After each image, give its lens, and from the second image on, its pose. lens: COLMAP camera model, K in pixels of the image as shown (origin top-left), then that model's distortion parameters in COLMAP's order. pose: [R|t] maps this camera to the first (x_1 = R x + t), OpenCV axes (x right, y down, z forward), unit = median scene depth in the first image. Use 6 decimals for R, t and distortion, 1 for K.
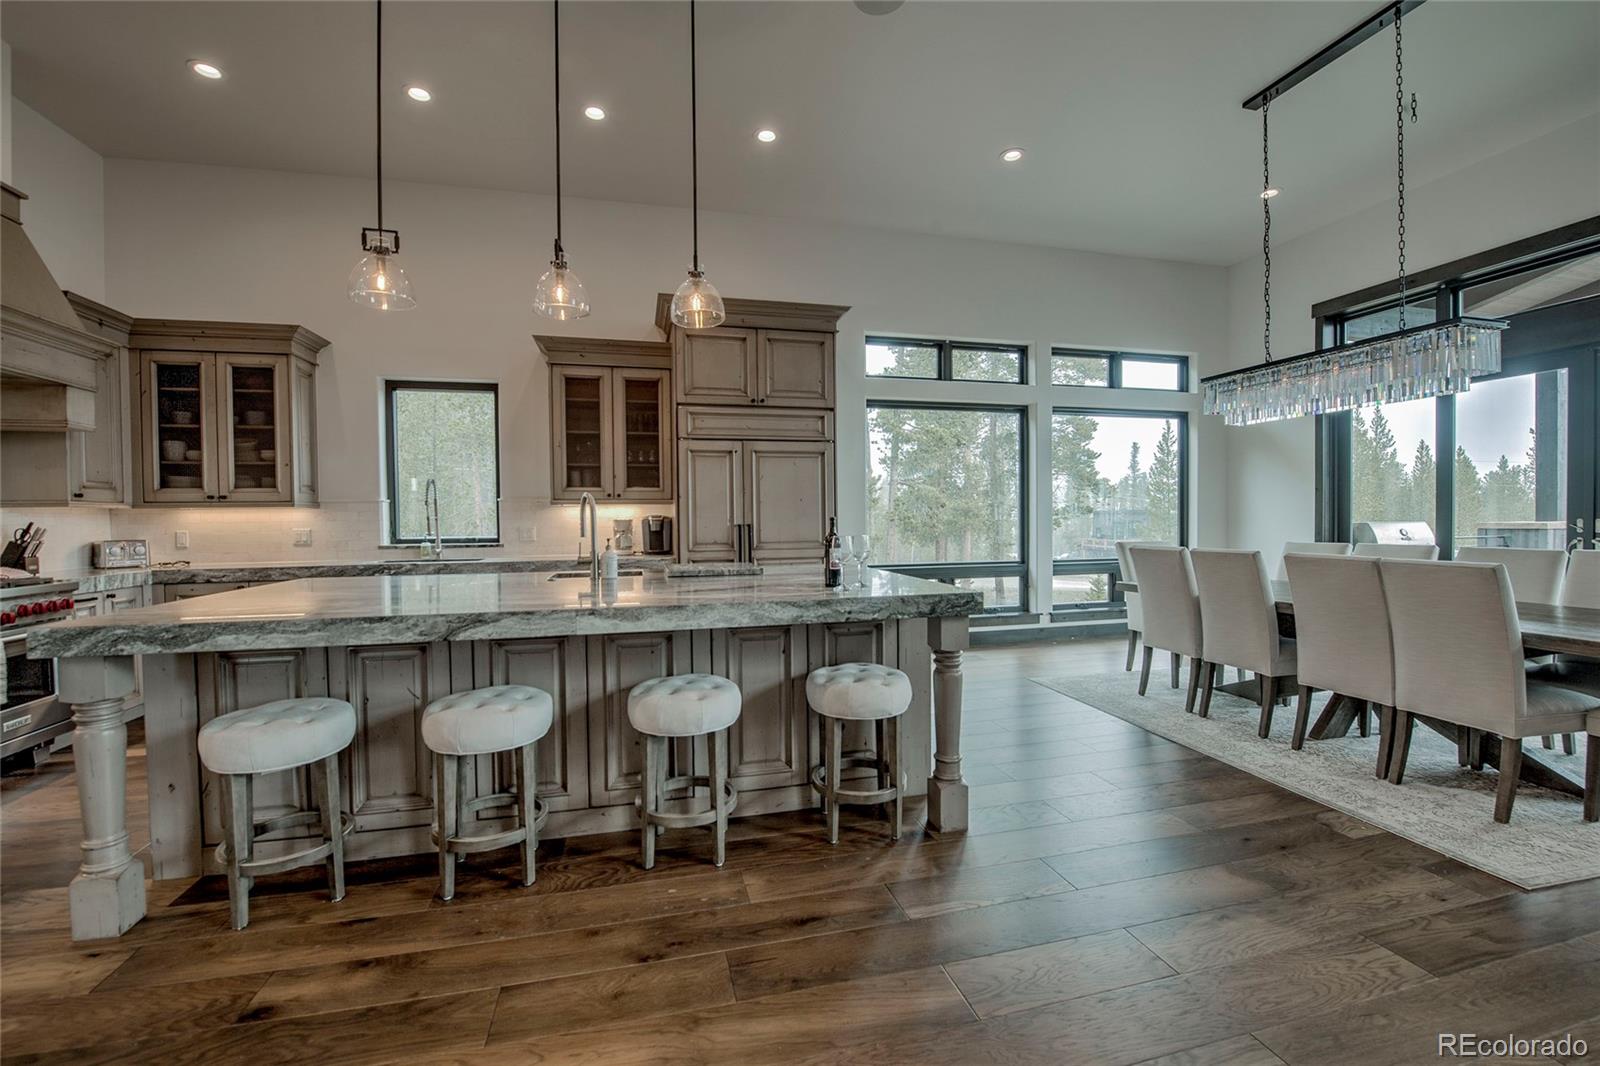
lens RADIAL K [[652.6, 0, 789.8], [0, 652.6, 536.5], [0, 0, 1]] dist [-0.008052, -0.004872]
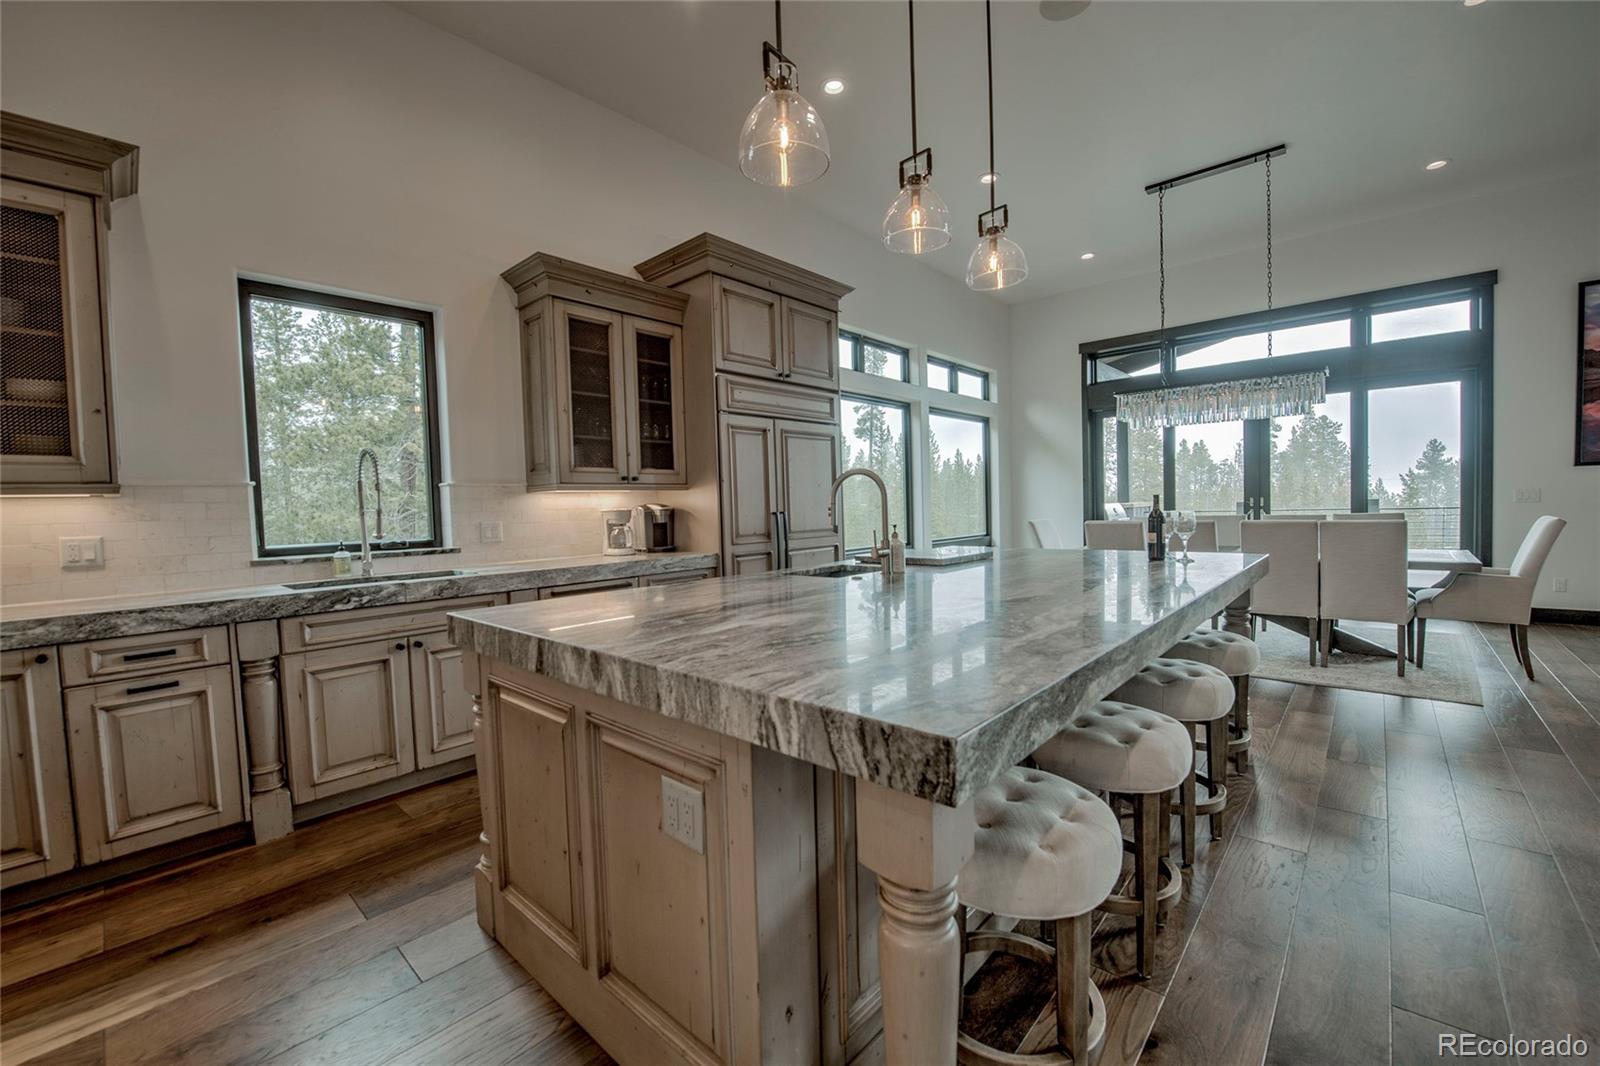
lens RADIAL K [[646.1, 0, 798.3], [0, 646.1, 537.1], [0, 0, 1]] dist [-0.001995, -0.008501]
pose [[0.828905, -0.040641, 0.557912, -0.542920], [0.035527, 0.999169, 0.020001, -0.001146], [-0.558261, 0.003242, 0.829659, 0.247606]]
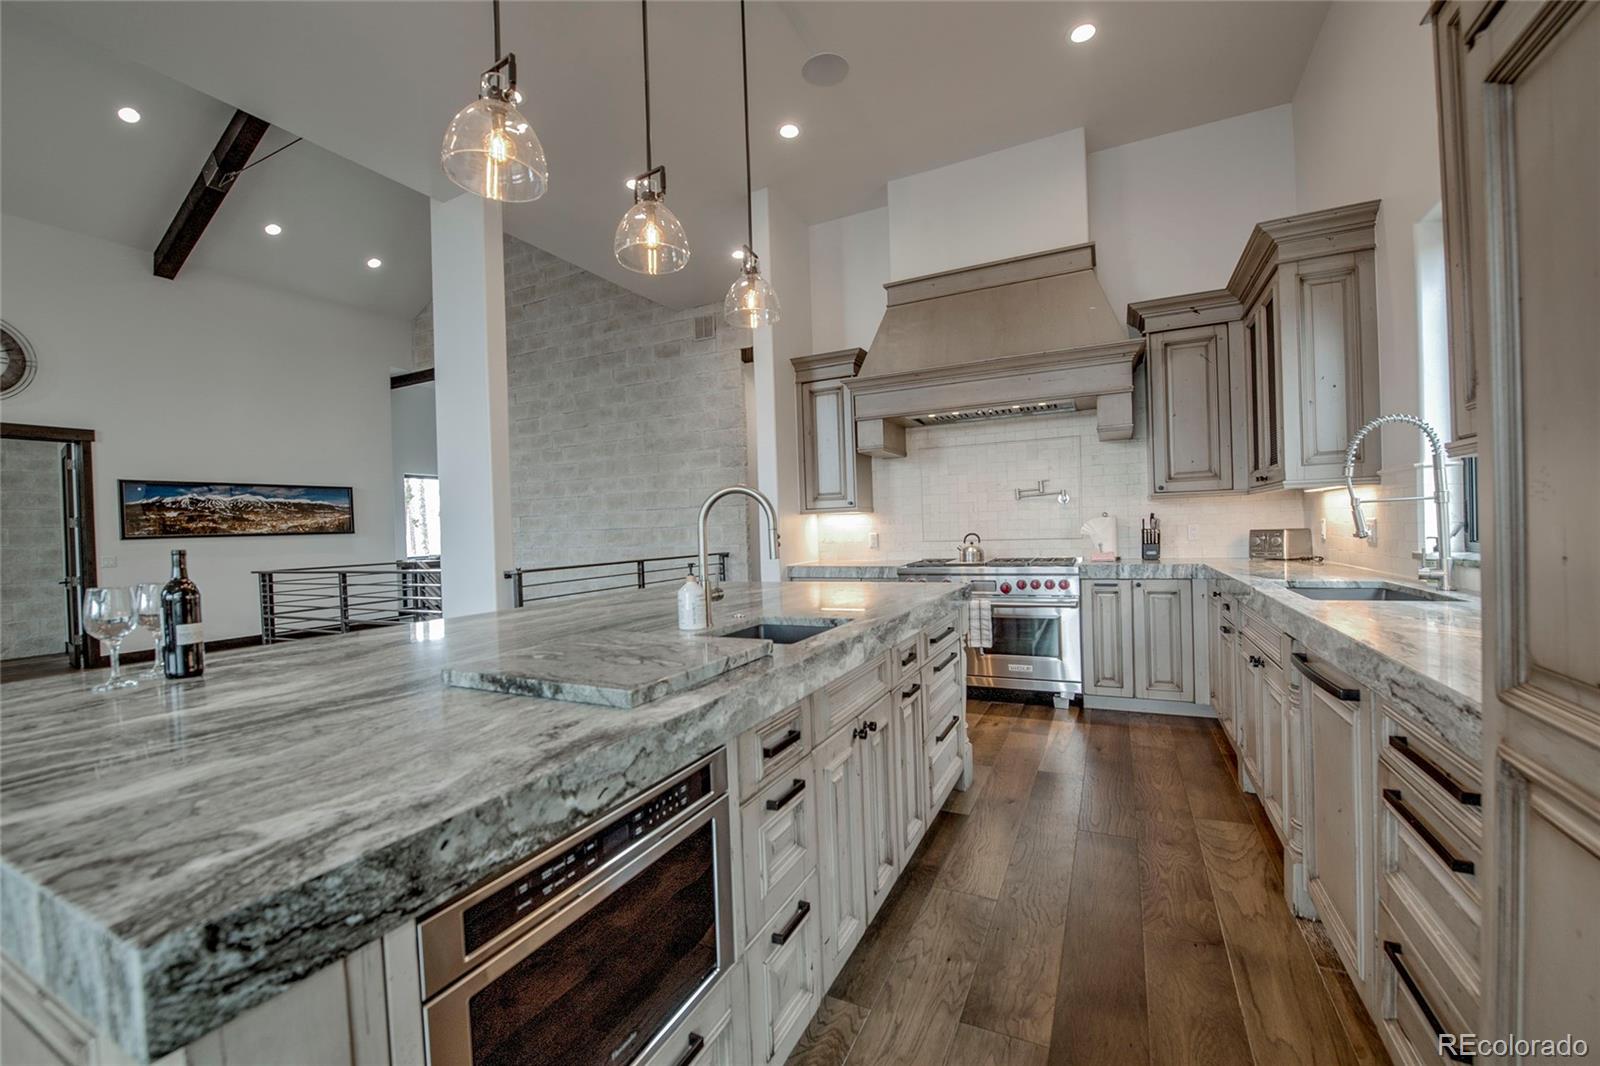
lens RADIAL K [[652.6, 0, 789.8], [0, 652.6, 536.5], [0, 0, 1]] dist [-0.008052, -0.004872]
pose [[-0.646314, 0.043105, -0.761853, 0.085869], [0.021892, 0.999040, 0.037953, -0.028859], [0.762758, 0.007851, -0.646637, 0.944327]]
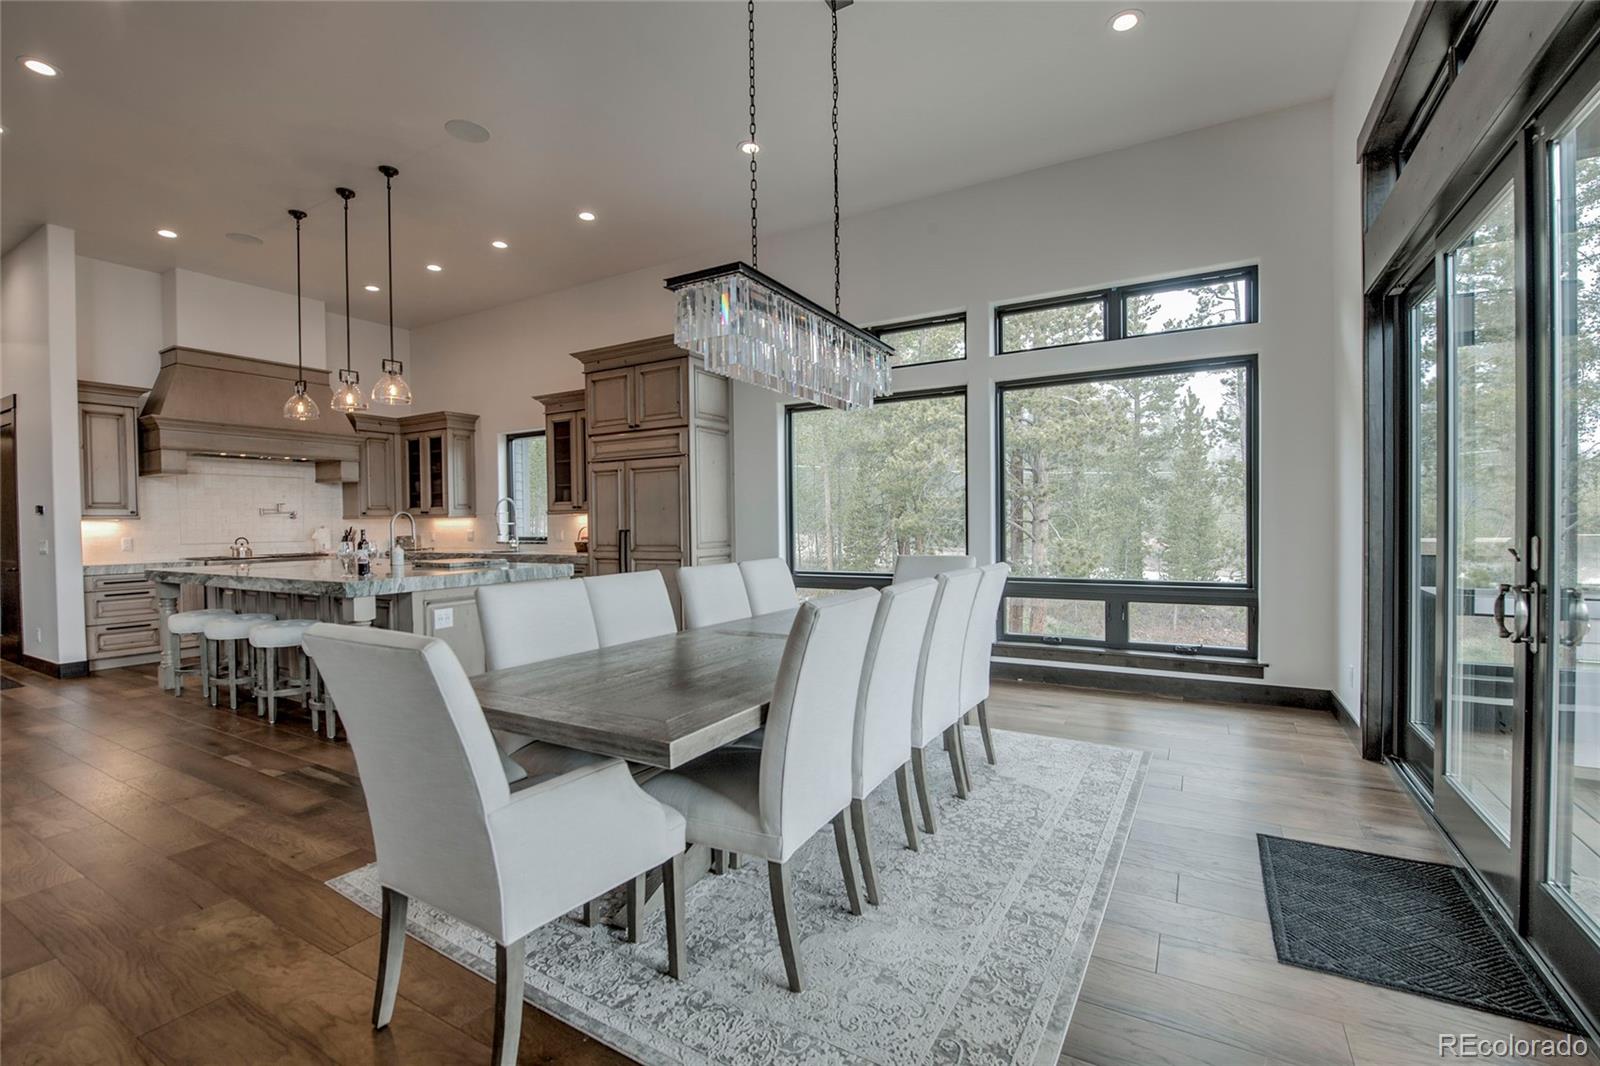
lens RADIAL K [[698.8, 0, 800.0], [0, 698.8, 533.0], [0, 0, 1]] dist [-0.004339, -0.007969]
pose [[0.717991, 0.012834, -0.695934, 1.062371], [-0.012359, 0.999907, 0.005689, -0.023825], [0.695943, 0.004516, 0.718083, 0.295590]]
